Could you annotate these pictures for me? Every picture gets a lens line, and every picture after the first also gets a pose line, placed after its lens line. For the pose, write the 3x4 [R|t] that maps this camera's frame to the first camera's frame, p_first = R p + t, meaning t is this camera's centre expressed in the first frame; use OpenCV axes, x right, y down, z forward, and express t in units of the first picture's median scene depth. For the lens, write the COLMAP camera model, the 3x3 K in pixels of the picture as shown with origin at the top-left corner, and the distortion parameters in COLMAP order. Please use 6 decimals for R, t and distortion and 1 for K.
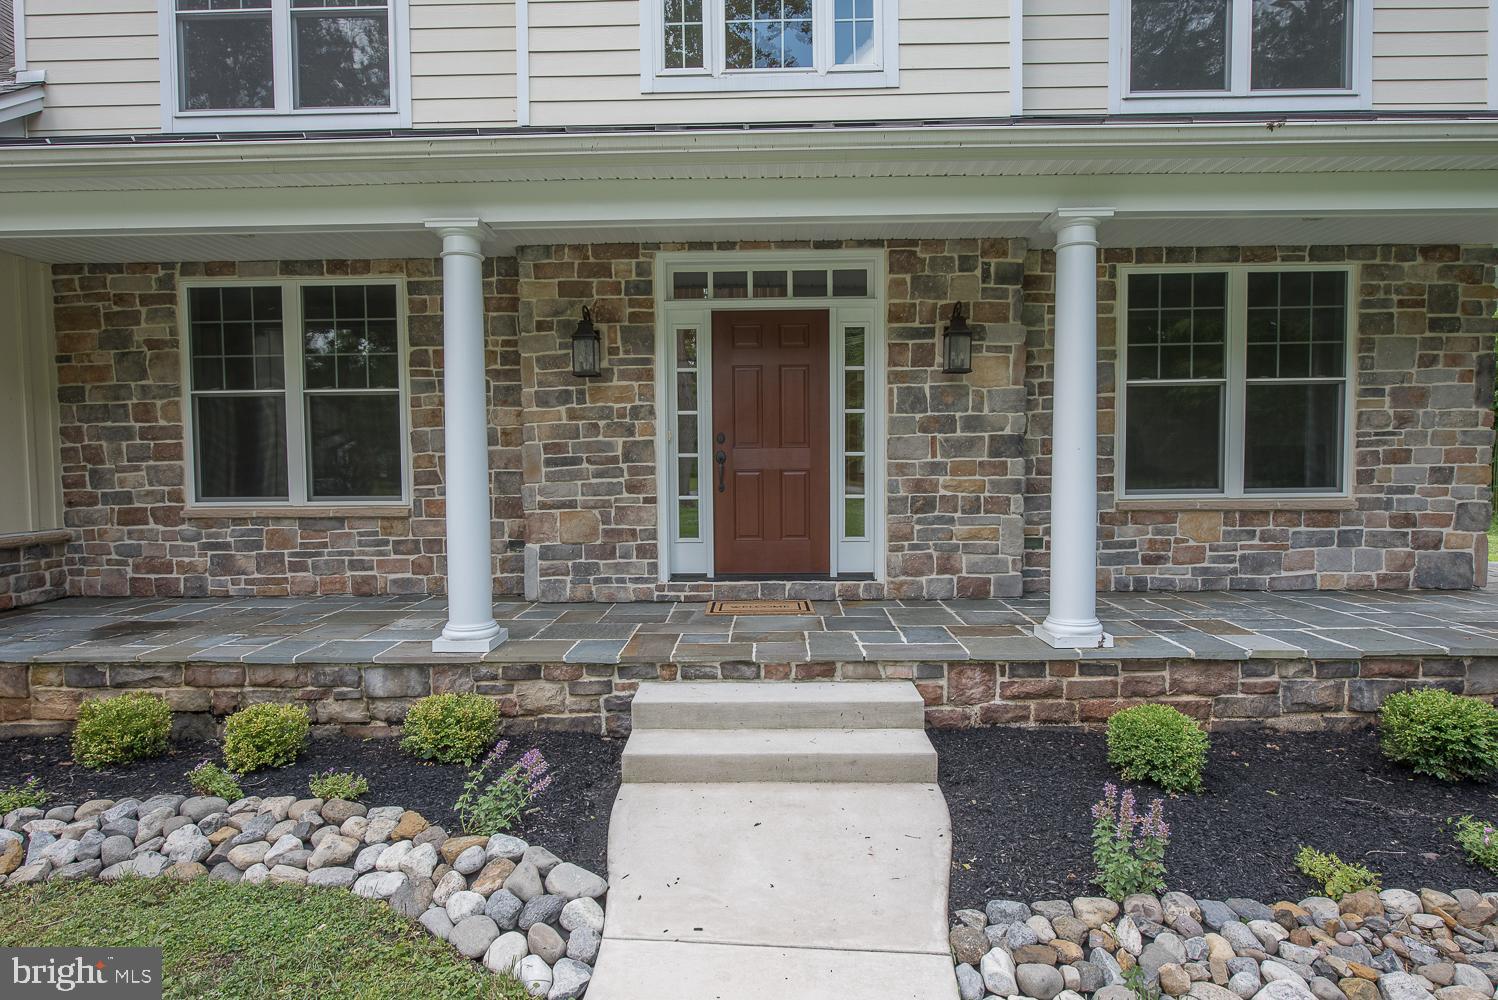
lens RADIAL K [[803.9, 0, 749.0], [0, 803.9, 500.0], [0, 0, 1]] dist [-0.005955, -0.001252]
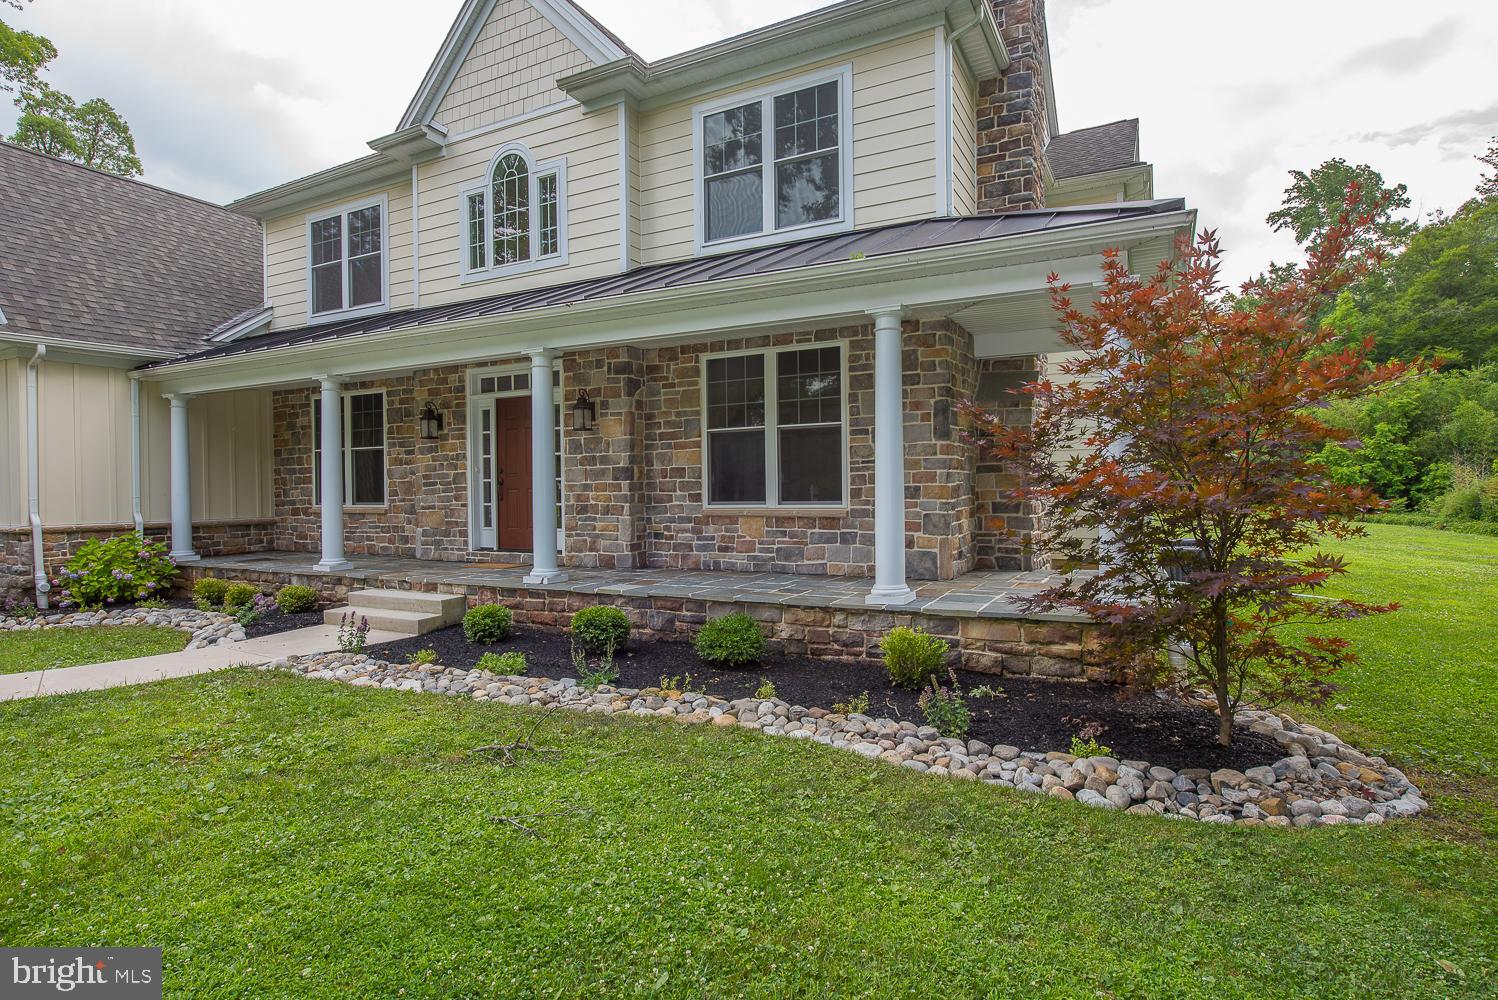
lens RADIAL K [[803.9, 0, 749.0], [0, 803.9, 500.0], [0, 0, 1]] dist [-0.005955, -0.001252]
pose [[0.890026, 0.005841, -0.455873, 1.245731], [-0.021385, 0.999352, -0.028946, 0.026400], [0.455409, 0.035512, 0.889574, -0.309682]]
